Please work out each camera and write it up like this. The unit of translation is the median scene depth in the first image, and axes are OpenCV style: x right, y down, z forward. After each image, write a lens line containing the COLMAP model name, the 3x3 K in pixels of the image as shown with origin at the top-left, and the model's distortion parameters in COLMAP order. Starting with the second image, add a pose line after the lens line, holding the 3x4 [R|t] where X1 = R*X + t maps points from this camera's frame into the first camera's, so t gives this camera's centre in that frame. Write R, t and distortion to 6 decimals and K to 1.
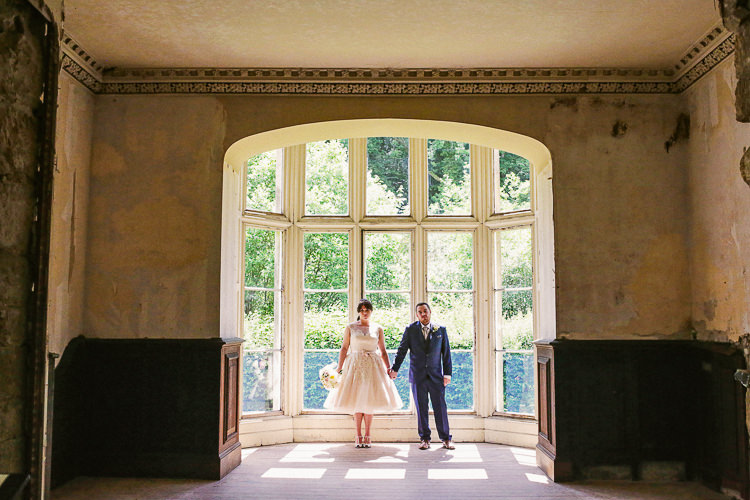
lens RADIAL K [[720.5, 0, 373.8], [0, 720.5, 253.9], [0, 0, 1]] dist [-0.048780, 0.000000]
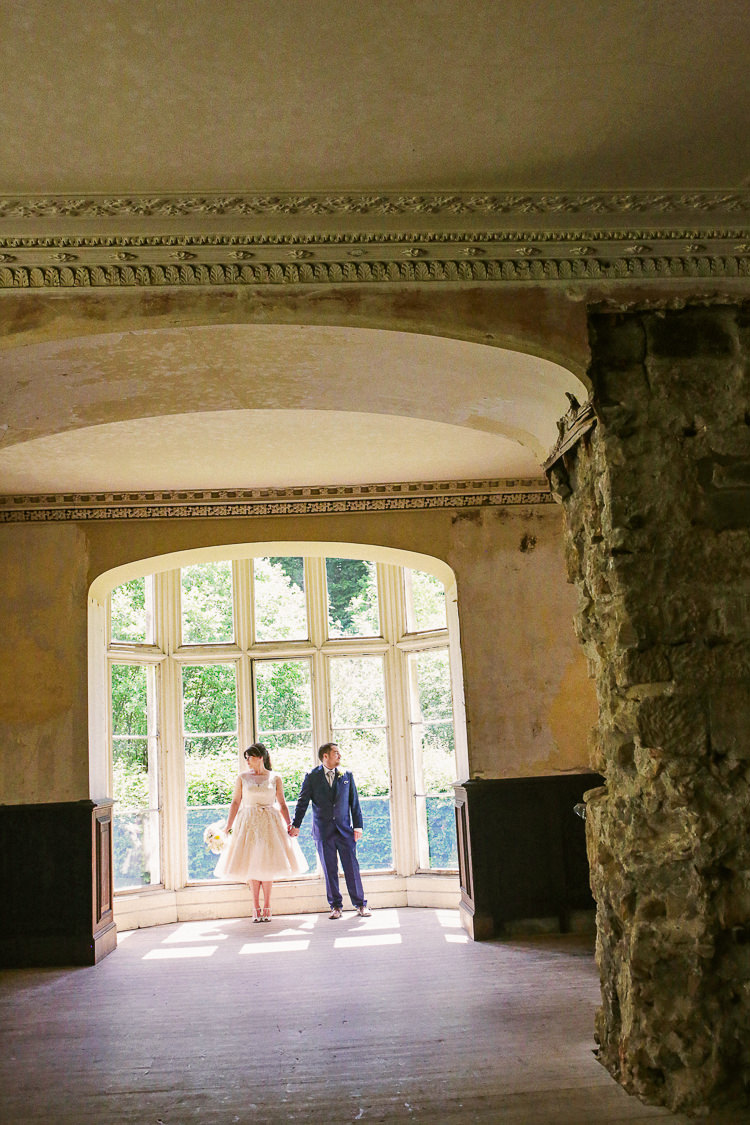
lens RADIAL K [[1080.8, 0, 383.5], [0, 1080.8, 558.9], [0, 0, 1]] dist [-0.048780, 0.000000]
pose [[0.994866, -0.039120, 0.093329, 0.026495], [0.046939, 0.995434, -0.083112, -0.042132], [-0.089652, 0.087066, 0.992160, -0.302011]]
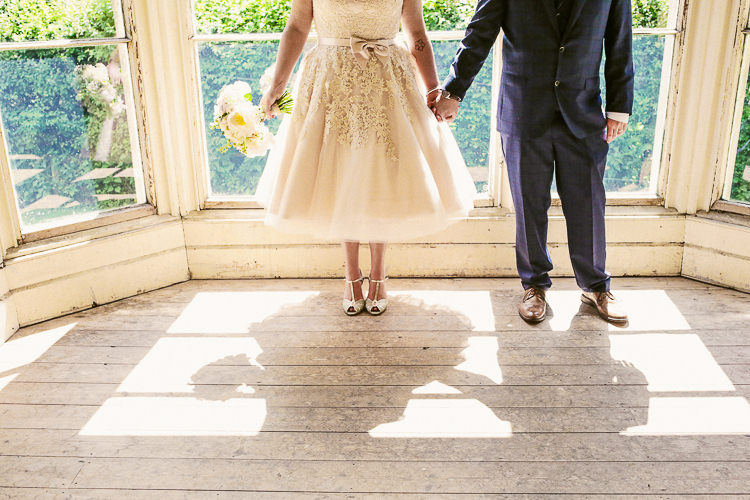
lens RADIAL K [[720.5, 0, 399.1], [0, 720.5, 253.9], [0, 0, 1]] dist [-0.048780, 0.000000]
pose [[0.999837, -0.017821, -0.002931, 0.004103], [0.017347, 0.902411, 0.430527, 0.088431], [-0.005027, -0.430508, 0.902573, 0.702380]]
